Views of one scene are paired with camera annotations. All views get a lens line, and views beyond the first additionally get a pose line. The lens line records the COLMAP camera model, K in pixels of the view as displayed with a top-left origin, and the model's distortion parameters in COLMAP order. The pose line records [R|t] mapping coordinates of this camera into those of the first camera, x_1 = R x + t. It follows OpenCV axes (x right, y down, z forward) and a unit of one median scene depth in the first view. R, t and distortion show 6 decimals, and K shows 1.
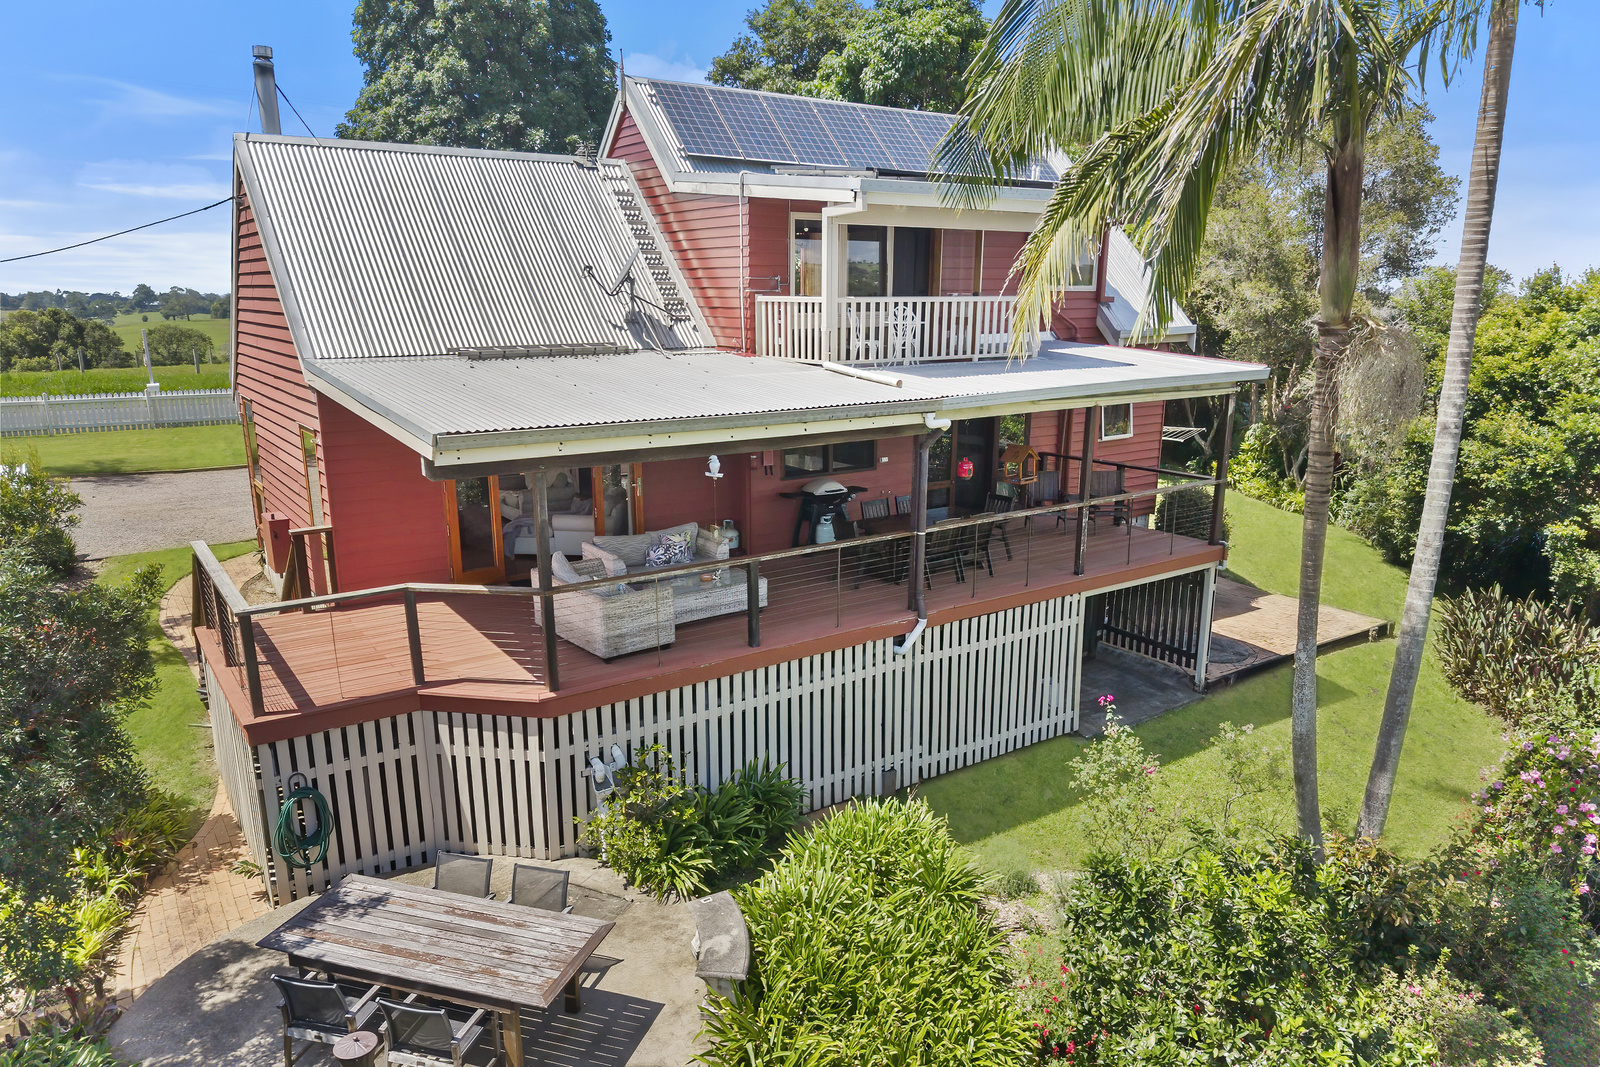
lens RADIAL K [[1084.2, 0, 816.9], [0, 1084.2, 530.5], [0, 0, 1]] dist [0.032123, -0.029874]
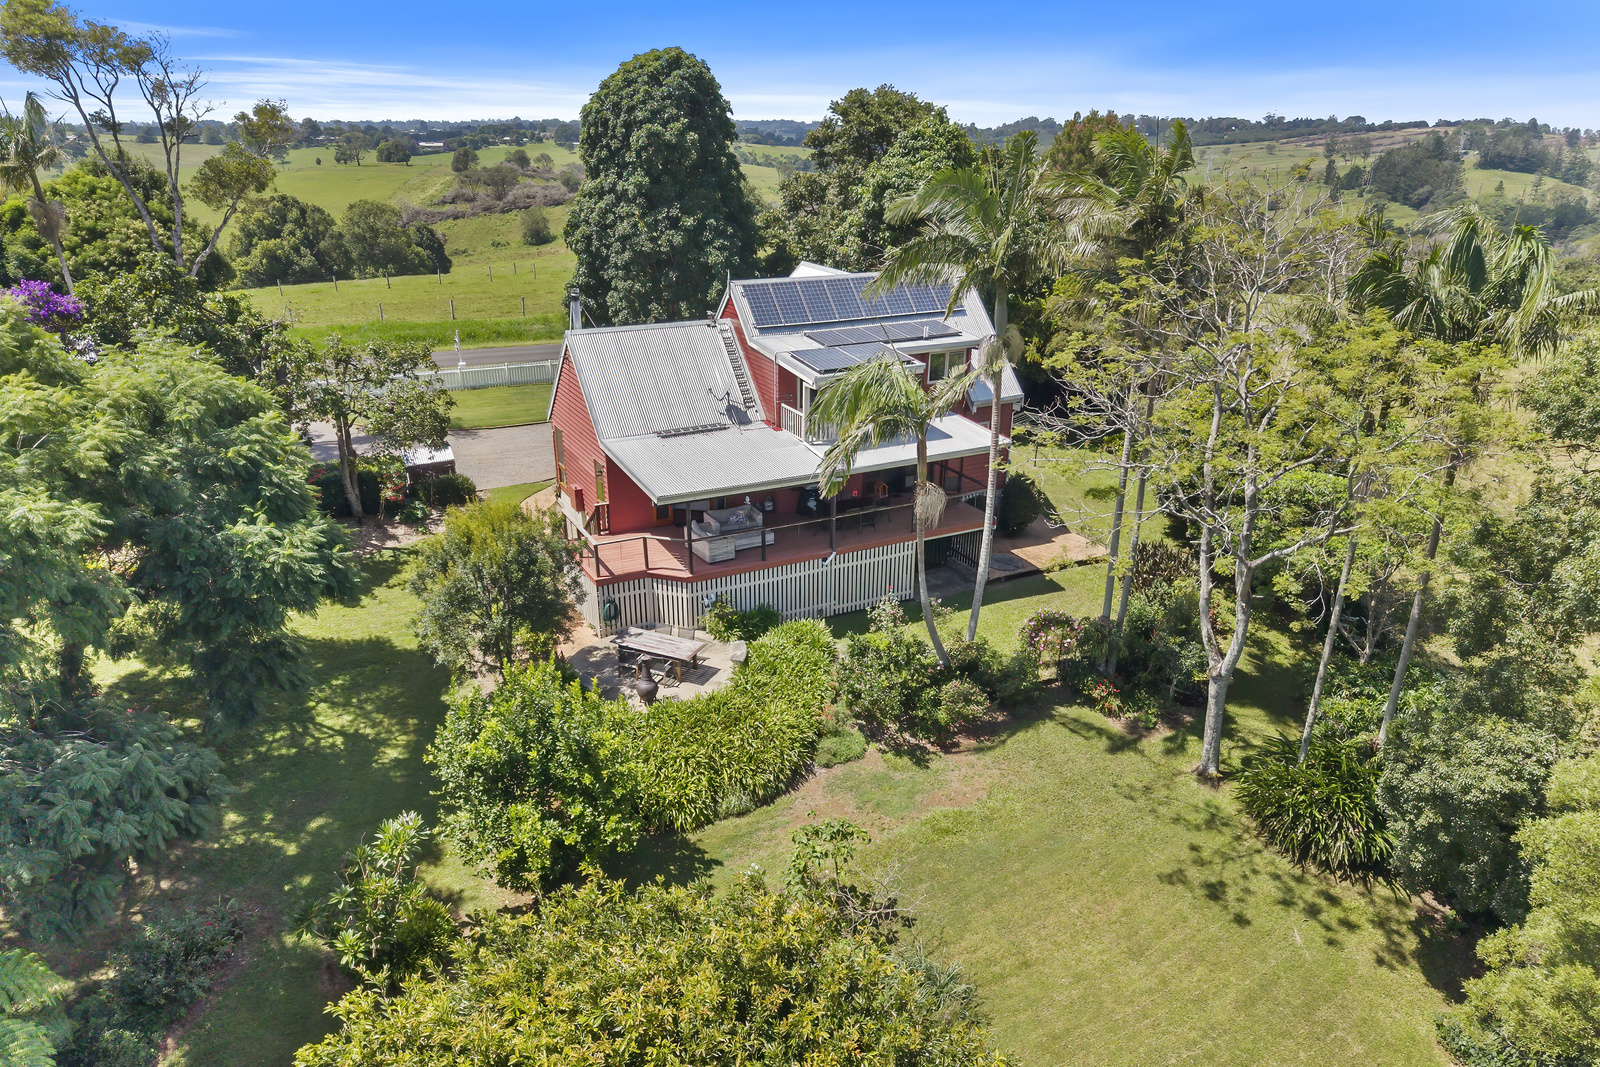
lens RADIAL K [[1084.2, 0, 795.3], [0, 1084.2, 539.4], [0, 0, 1]] dist [0.032123, -0.029874]
pose [[0.988663, 0.053629, -0.140246, 0.406678], [-0.033410, 0.989196, 0.142739, -0.344369], [0.146386, -0.136435, 0.979774, -1.678059]]
